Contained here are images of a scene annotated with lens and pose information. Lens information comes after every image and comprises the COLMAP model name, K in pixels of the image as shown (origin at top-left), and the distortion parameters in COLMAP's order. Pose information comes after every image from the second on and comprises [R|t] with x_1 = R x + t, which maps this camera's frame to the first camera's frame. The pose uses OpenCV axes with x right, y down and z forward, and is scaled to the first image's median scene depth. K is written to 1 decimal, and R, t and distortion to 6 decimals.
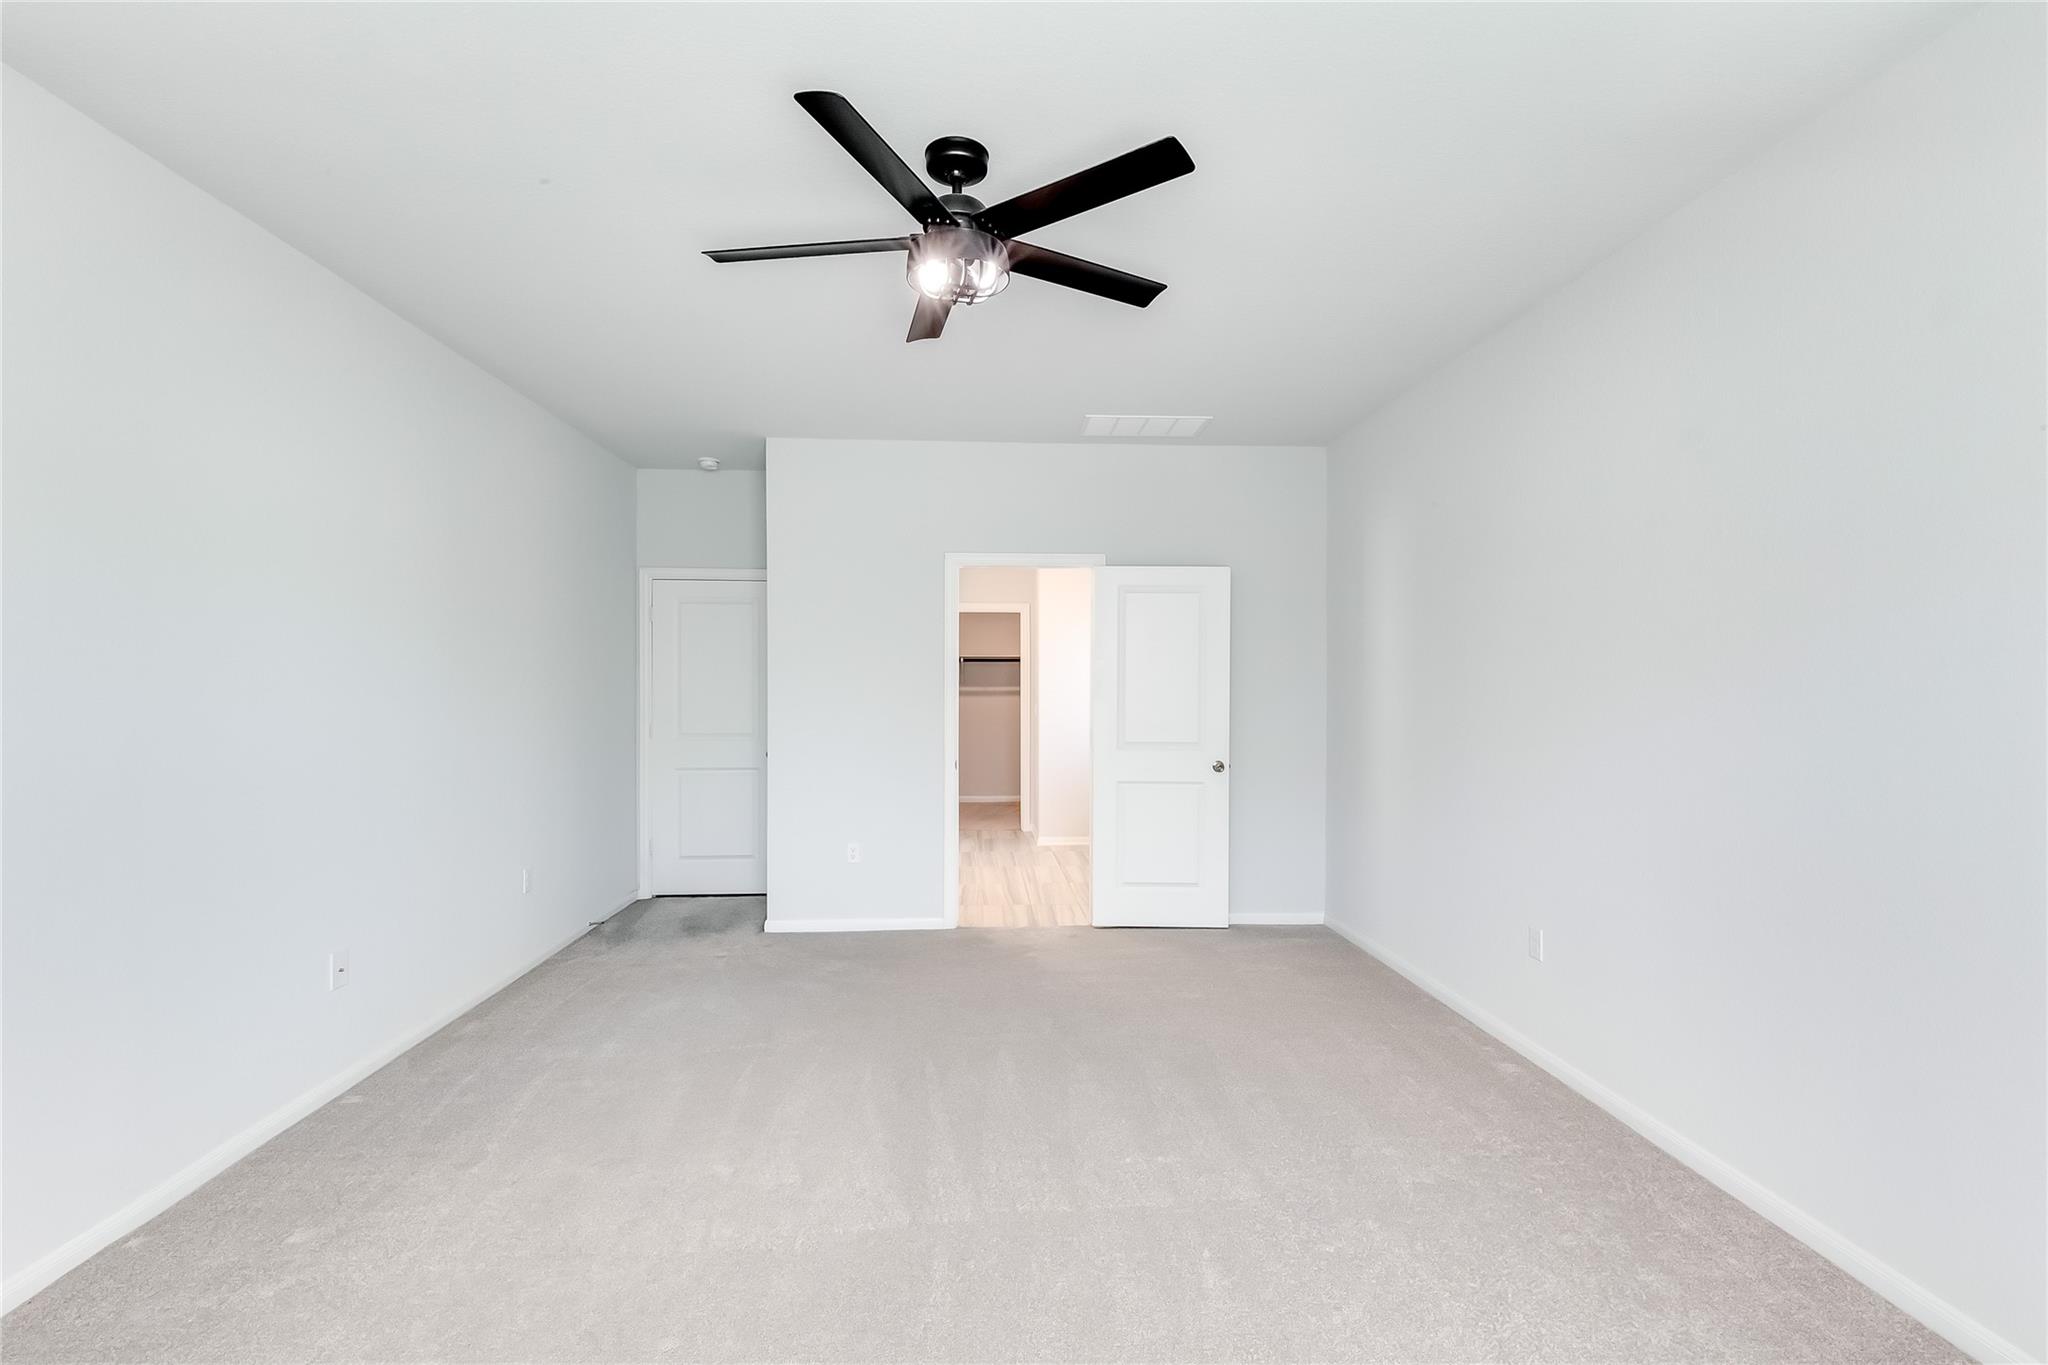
lens RADIAL K [[947.7, 0, 1048.7], [0, 947.7, 688.4], [0, 0, 1]] dist [-0.001151, -0.000526]
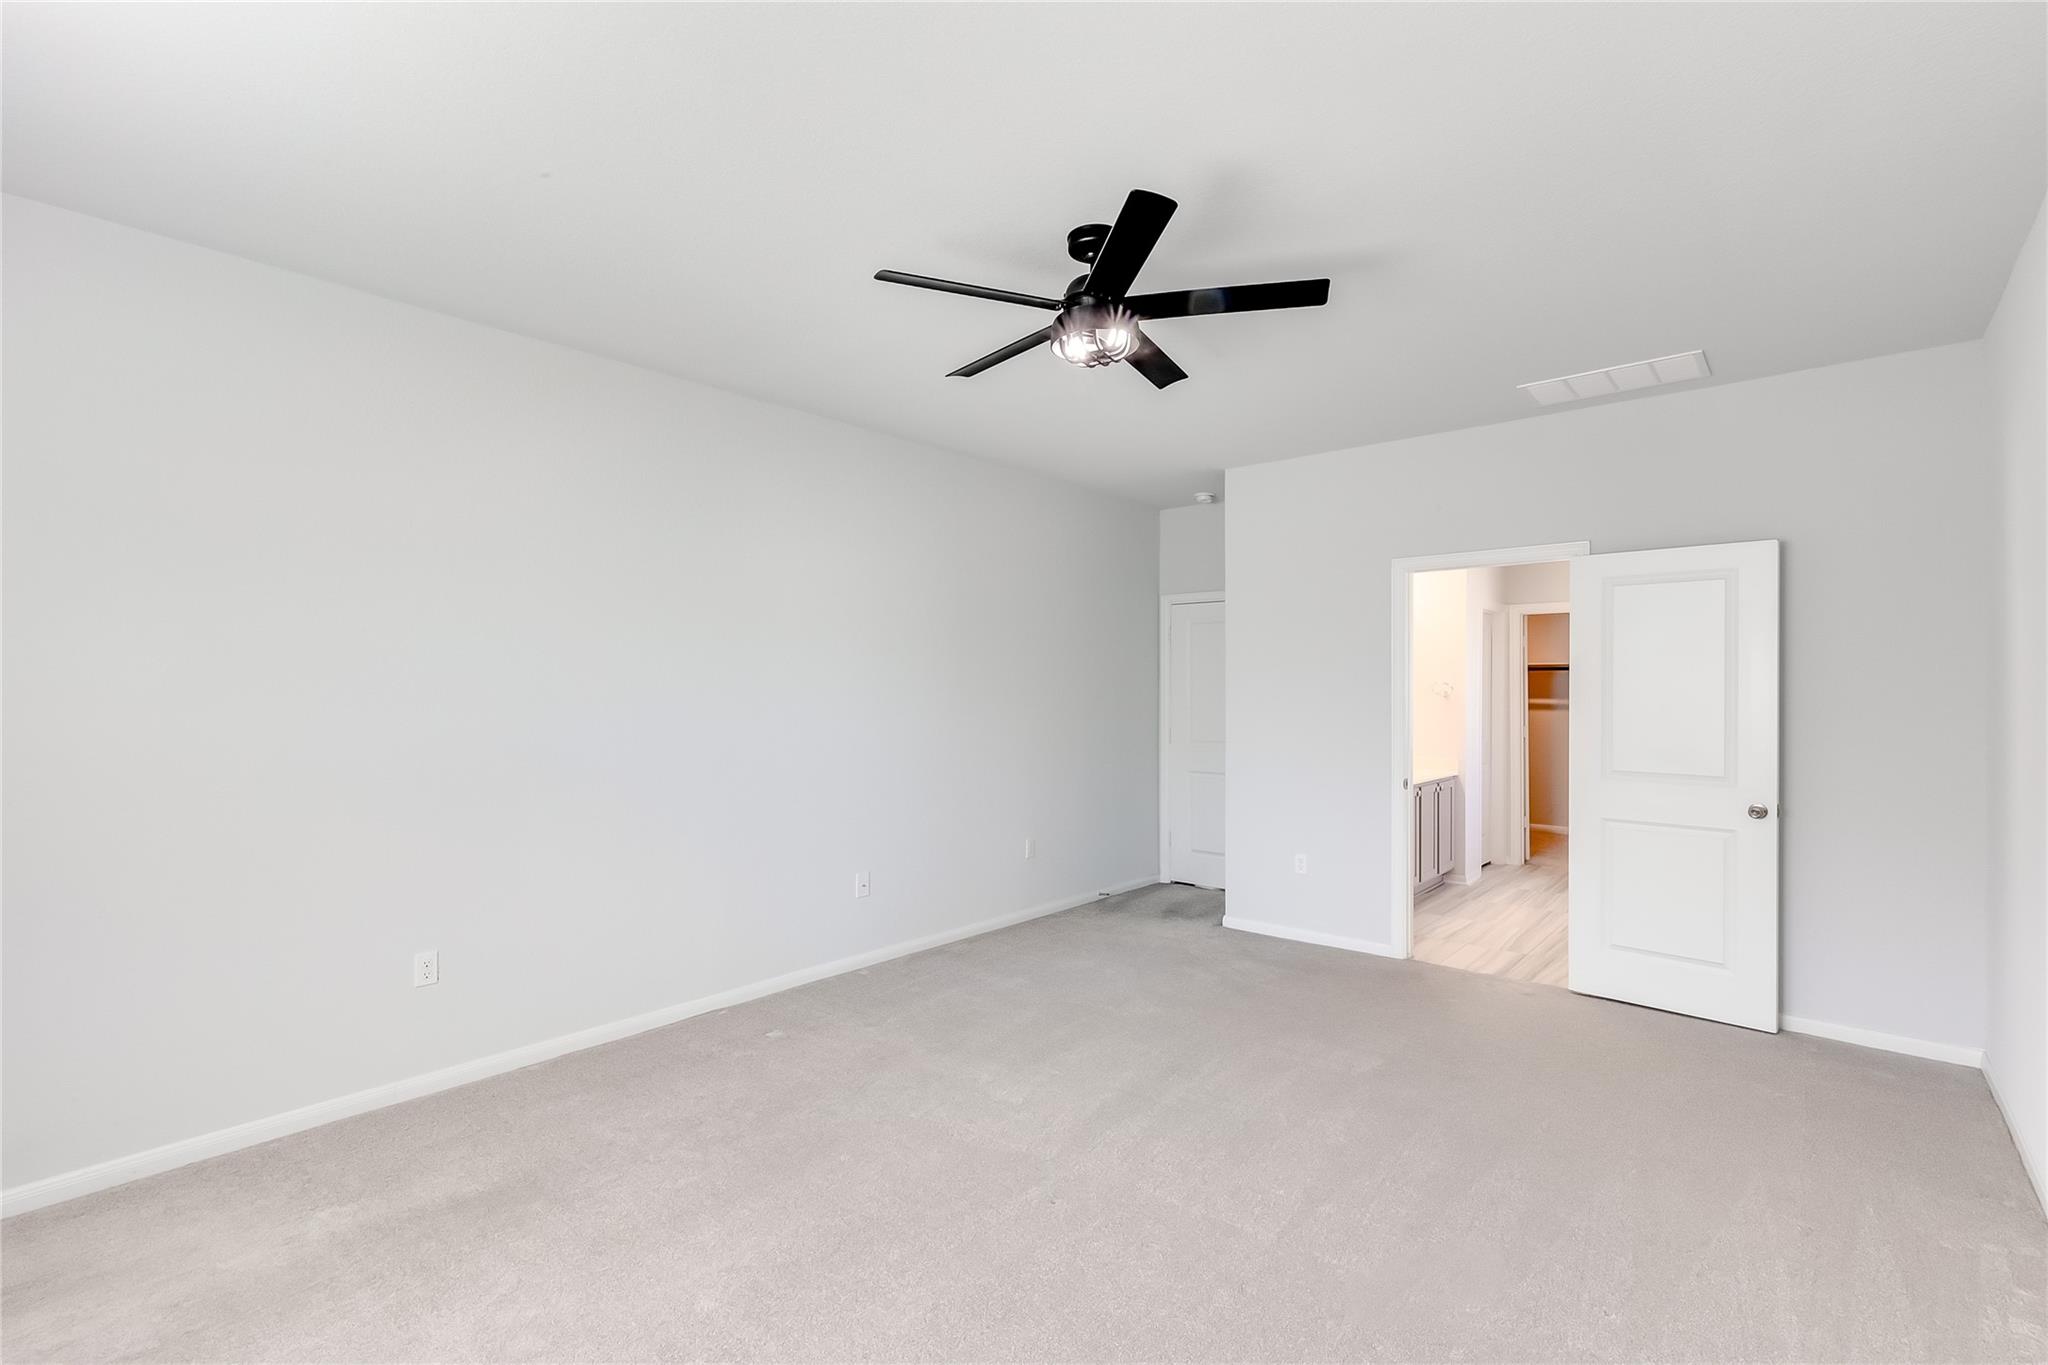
lens RADIAL K [[972.4, 0, 1024.8], [0, 972.4, 689.0], [0, 0, 1]] dist [-0.003101, -0.000828]
pose [[0.692544, 0.000034, -0.721375, 0.332307], [-0.004748, 0.999979, -0.004512, -0.007159], [0.721360, 0.006550, 0.692530, 0.063290]]
